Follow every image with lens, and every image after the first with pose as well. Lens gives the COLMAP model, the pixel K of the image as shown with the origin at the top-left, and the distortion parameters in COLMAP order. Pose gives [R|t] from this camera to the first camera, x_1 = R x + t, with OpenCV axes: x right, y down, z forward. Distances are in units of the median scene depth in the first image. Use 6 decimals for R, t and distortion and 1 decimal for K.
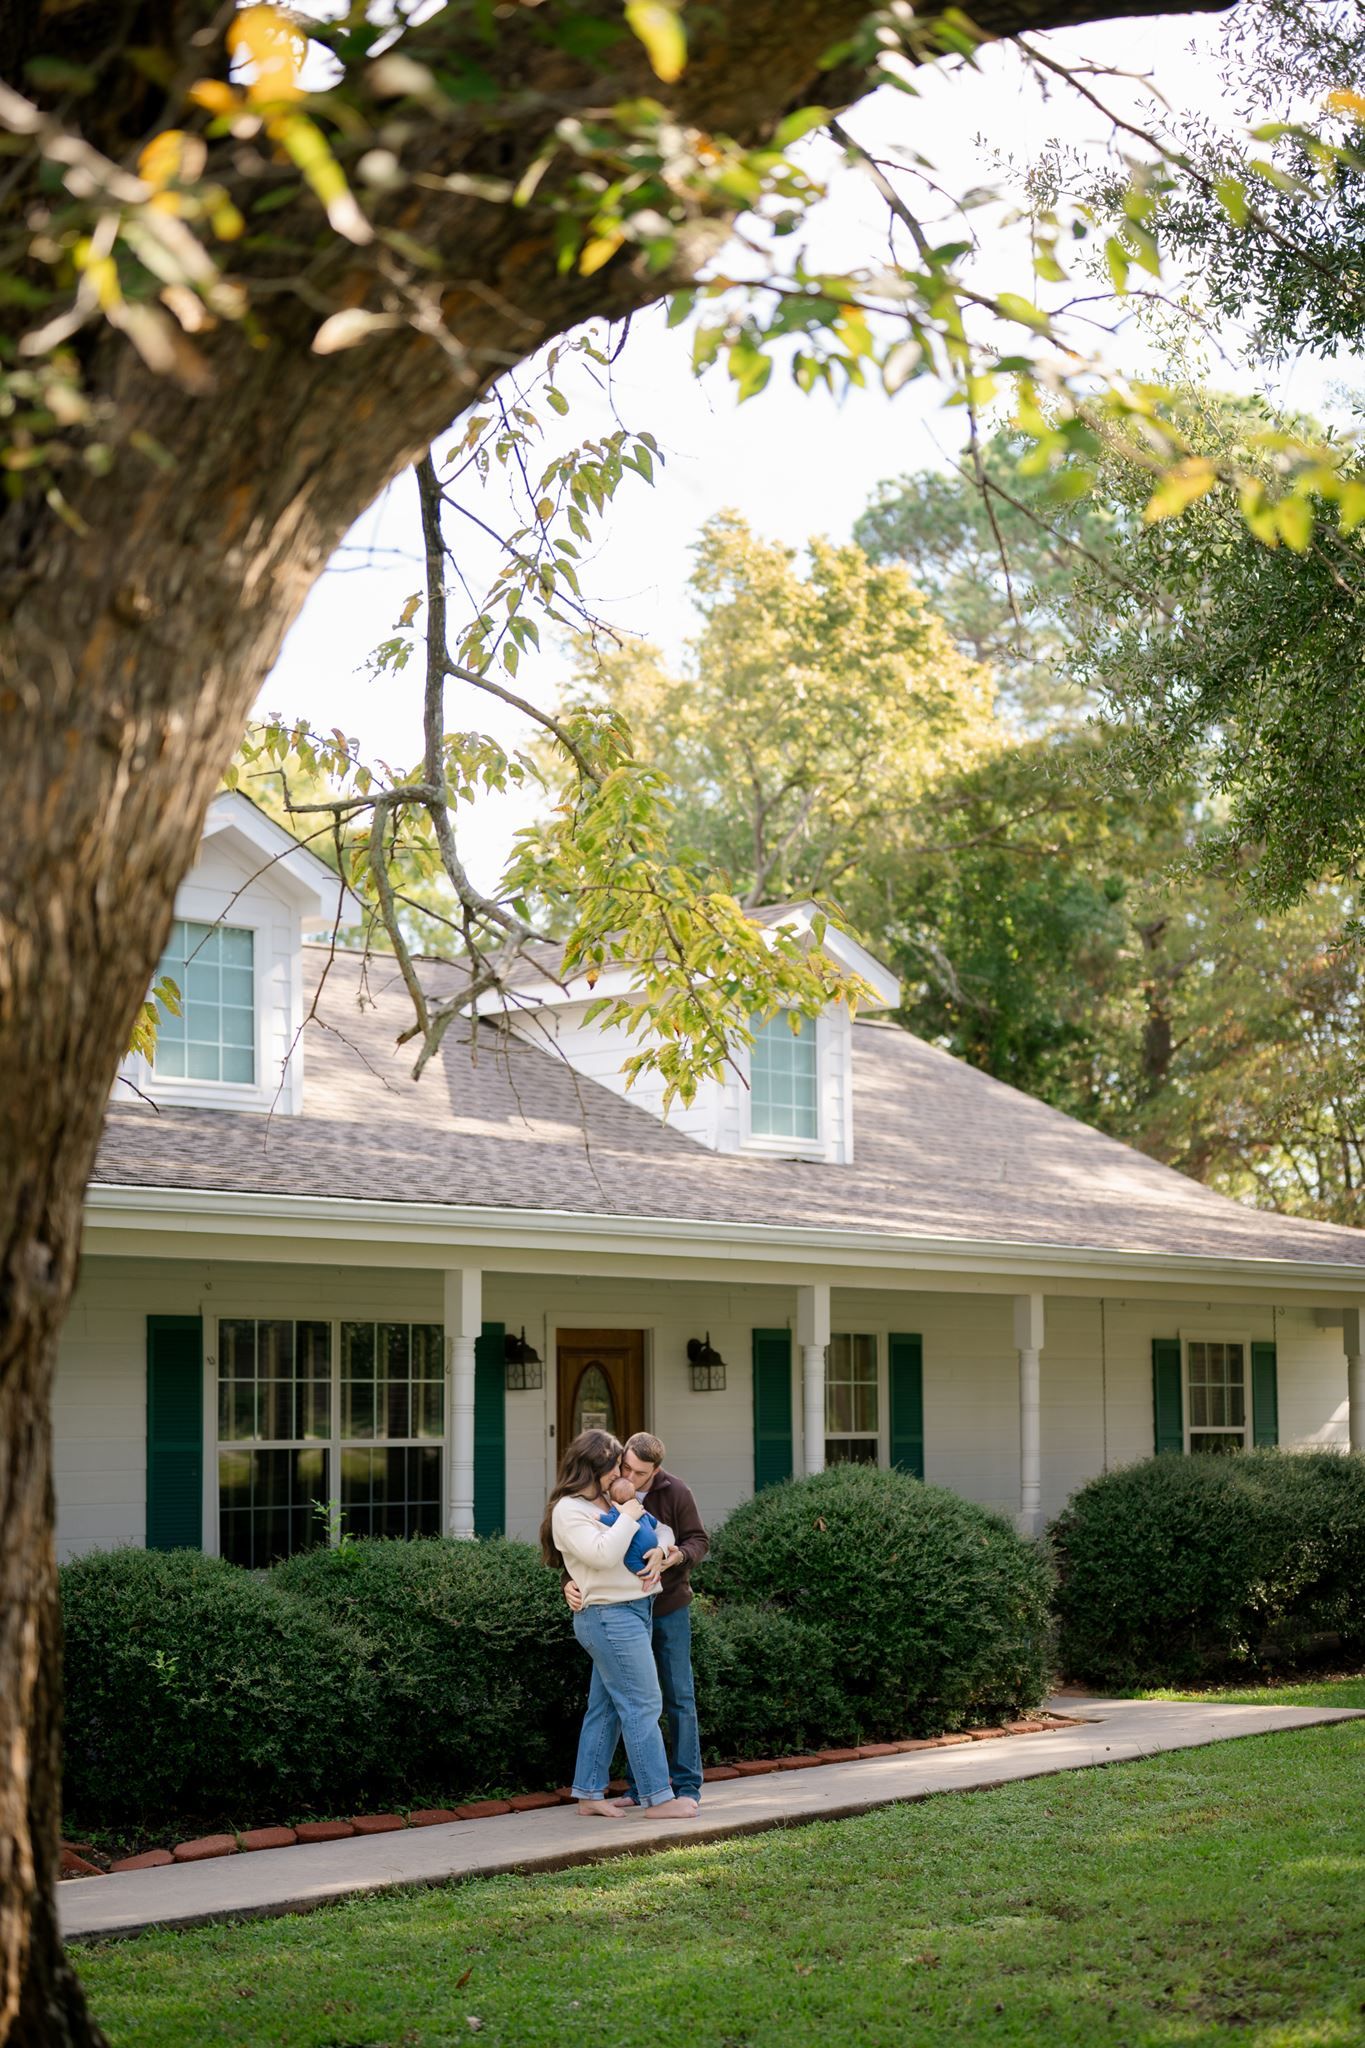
lens RADIAL K [[4000.0, 0, 682.5], [0, 4000.0, 1024.0], [0, 0, 1]] dist [-0.051979, -0.356488]
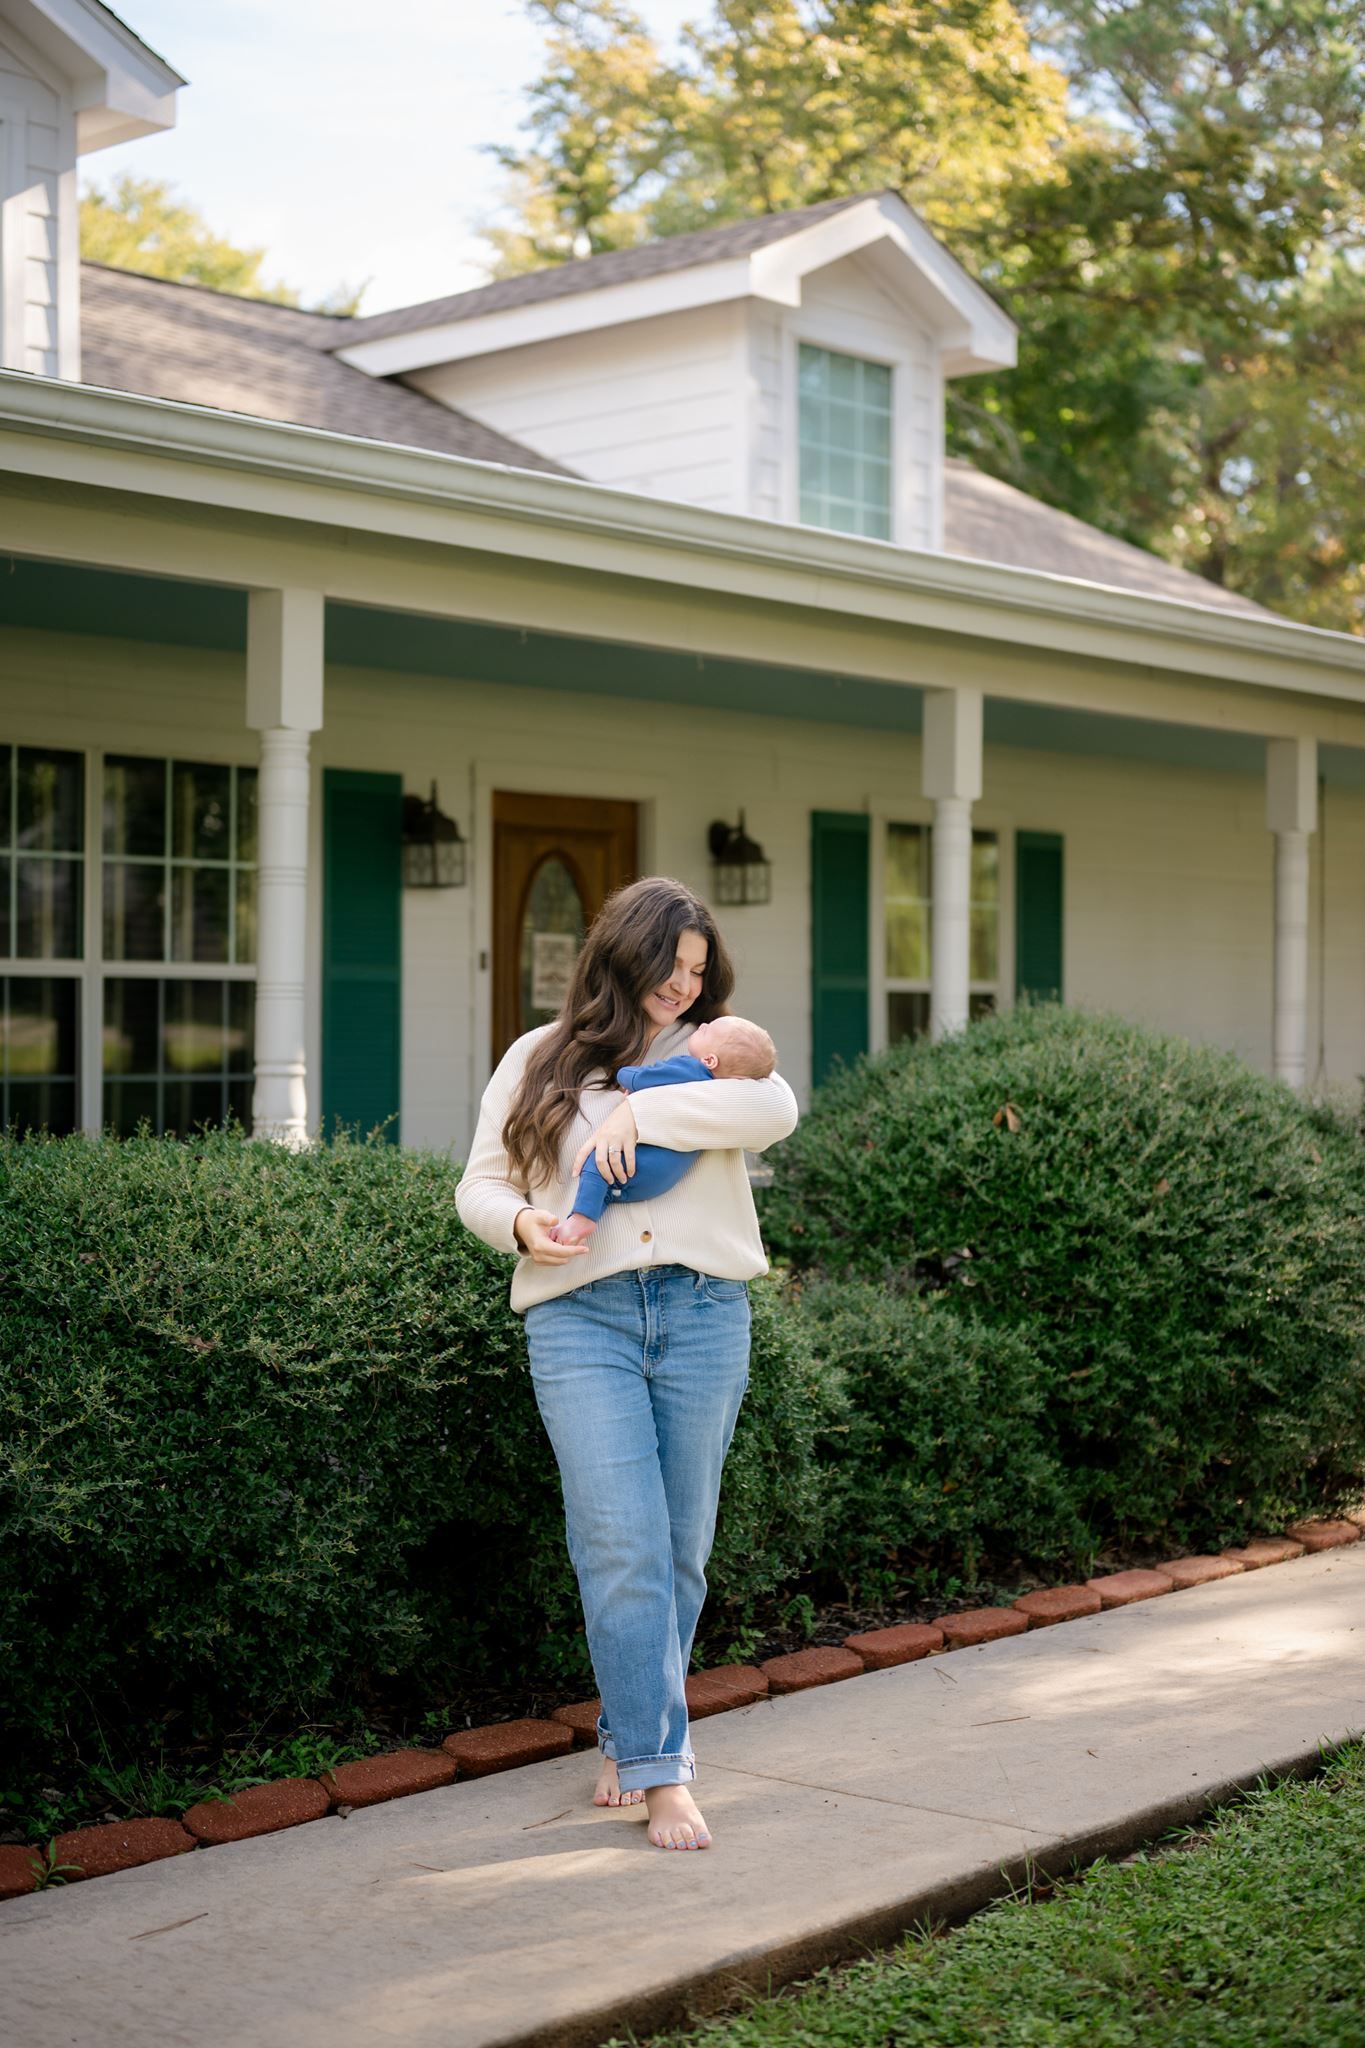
lens RADIAL K [[4000.0, 0, 682.5], [0, 4000.0, 1024.0], [0, 0, 1]] dist [-0.051979, -0.356488]
pose [[0.999894, 0.011911, 0.008362, -0.009869], [-0.012671, 0.995142, 0.097634, 0.066162], [-0.007159, -0.097729, 0.995187, 0.511801]]
